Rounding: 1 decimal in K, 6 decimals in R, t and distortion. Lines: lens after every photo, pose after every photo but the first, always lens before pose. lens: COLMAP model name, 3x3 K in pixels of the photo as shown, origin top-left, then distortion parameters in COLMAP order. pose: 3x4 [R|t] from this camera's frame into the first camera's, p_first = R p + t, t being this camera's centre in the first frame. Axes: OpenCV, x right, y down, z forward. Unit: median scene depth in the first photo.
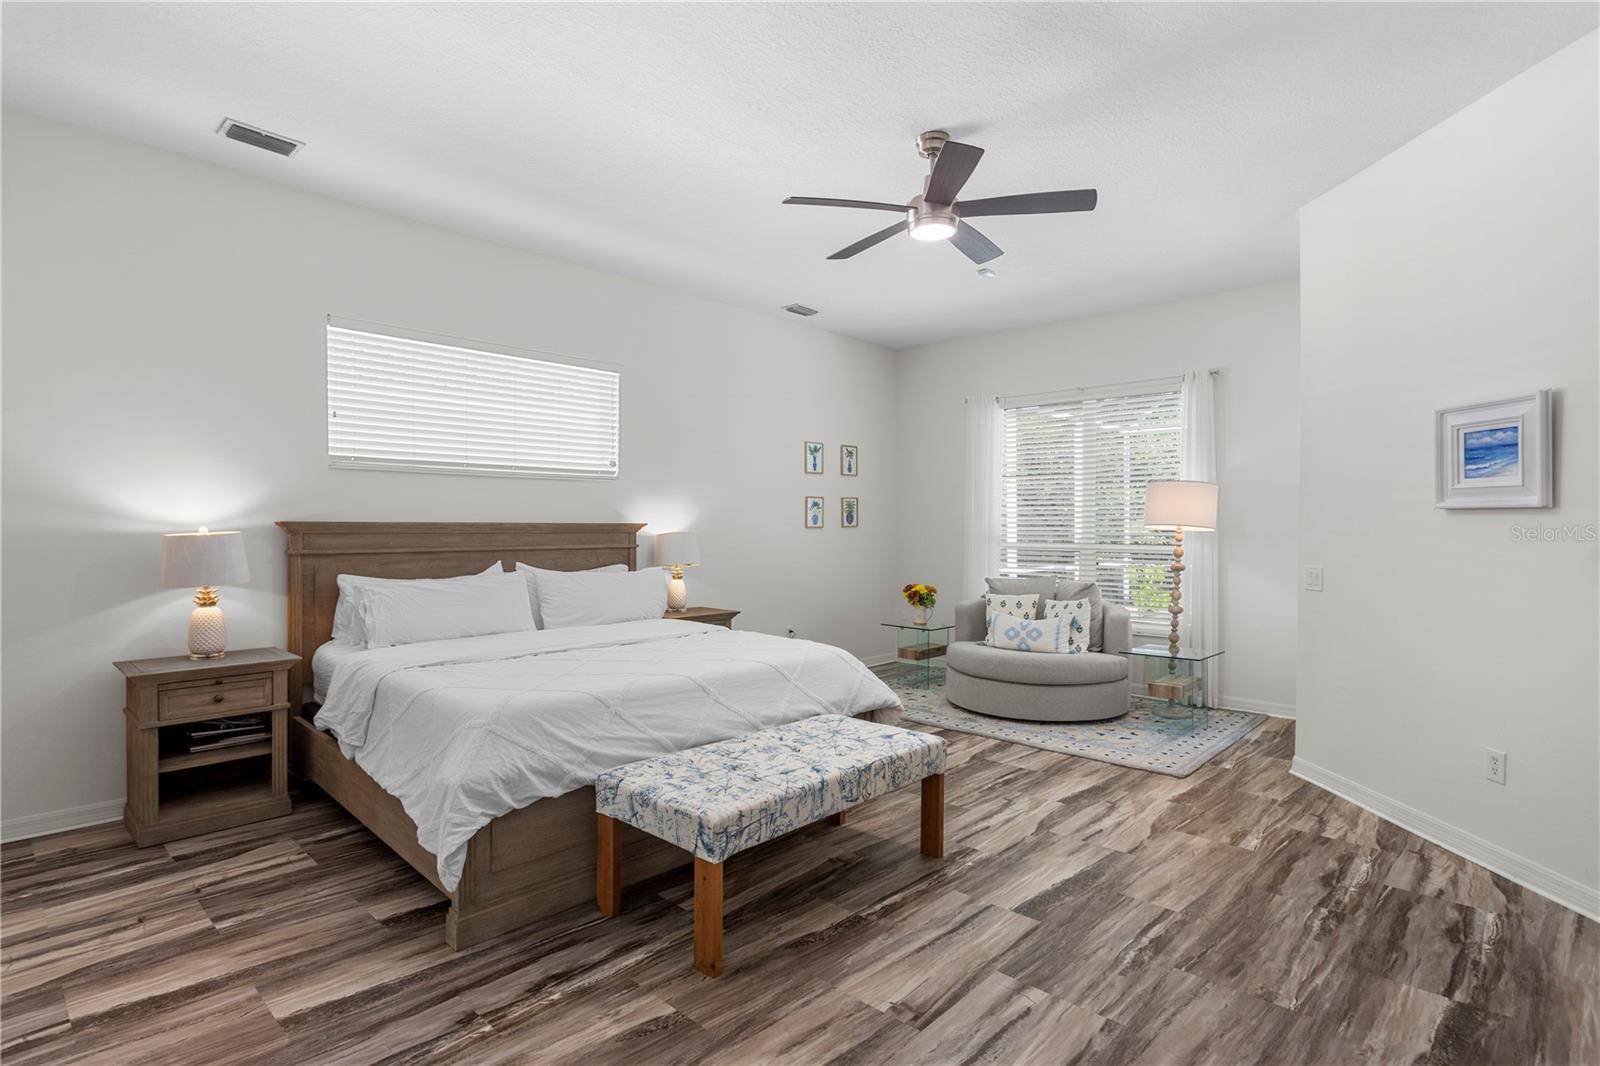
lens RADIAL K [[796.9, 0, 805.0], [0, 796.9, 539.8], [0, 0, 1]] dist [-0.014800, 0.006940]
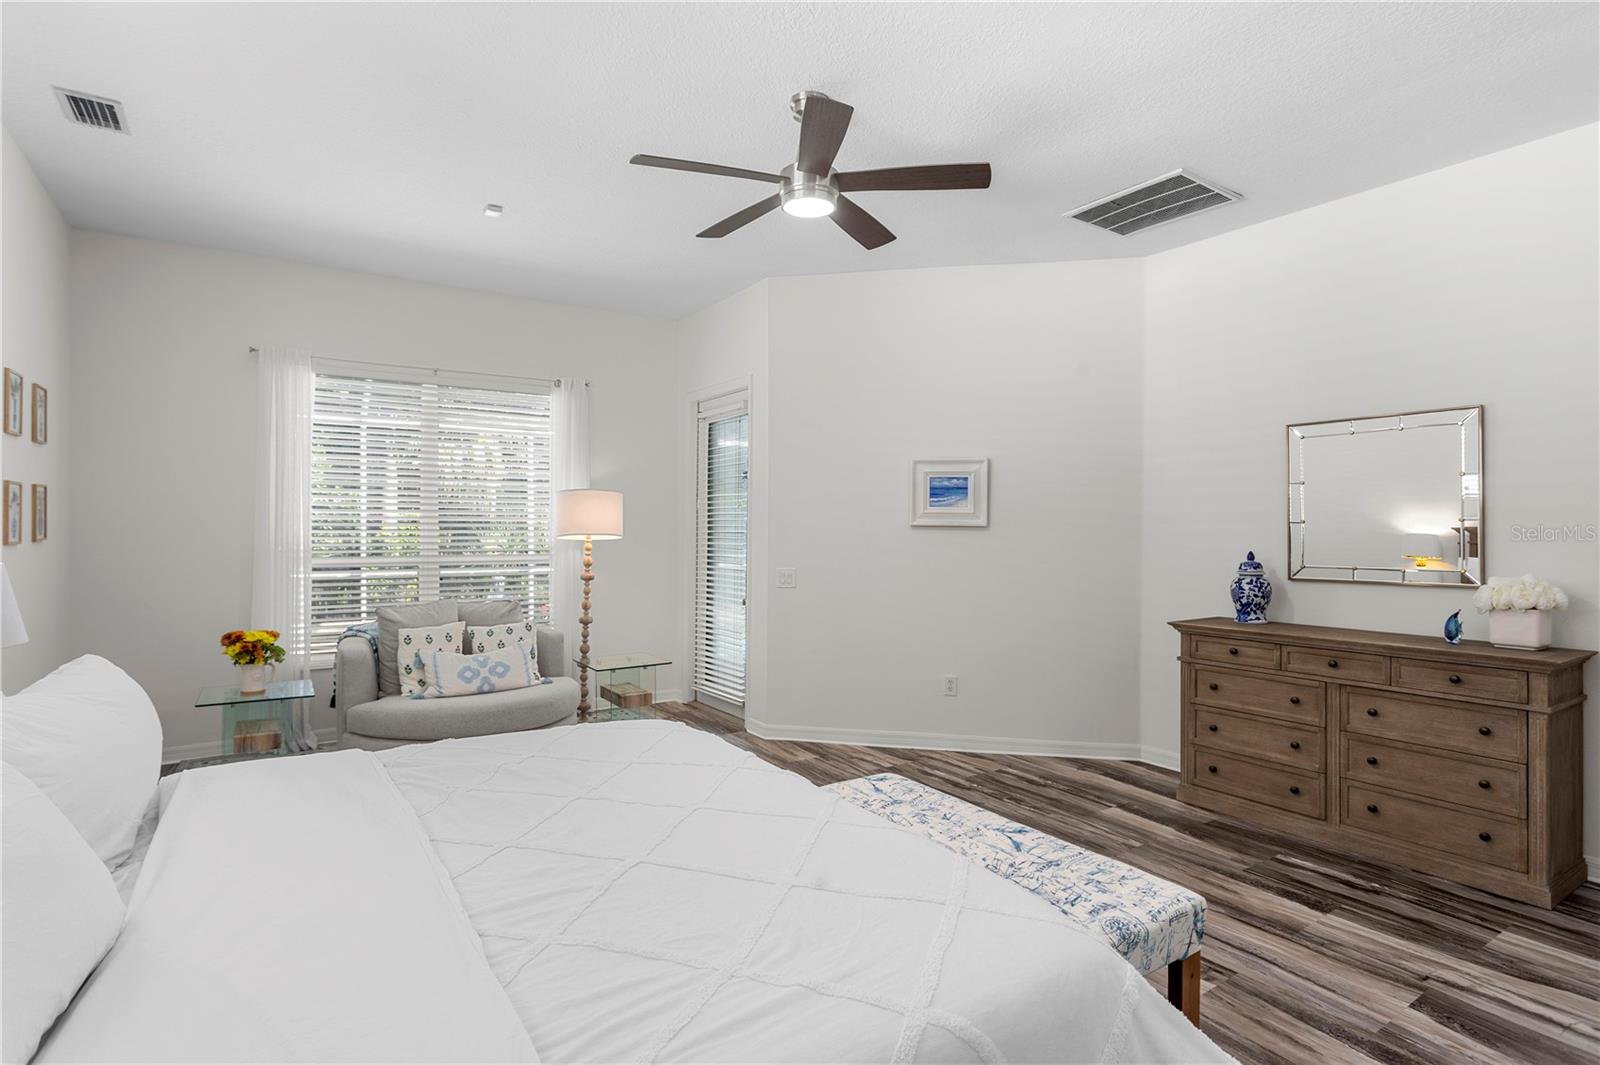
lens RADIAL K [[796.9, 0, 805.0], [0, 796.9, 539.3], [0, 0, 1]] dist [-0.014800, 0.006940]
pose [[0.234222, -0.013817, 0.972085, -0.761668], [0.014157, 0.999841, 0.010800, -0.034421], [-0.972080, 0.011232, 0.234380, 0.890821]]
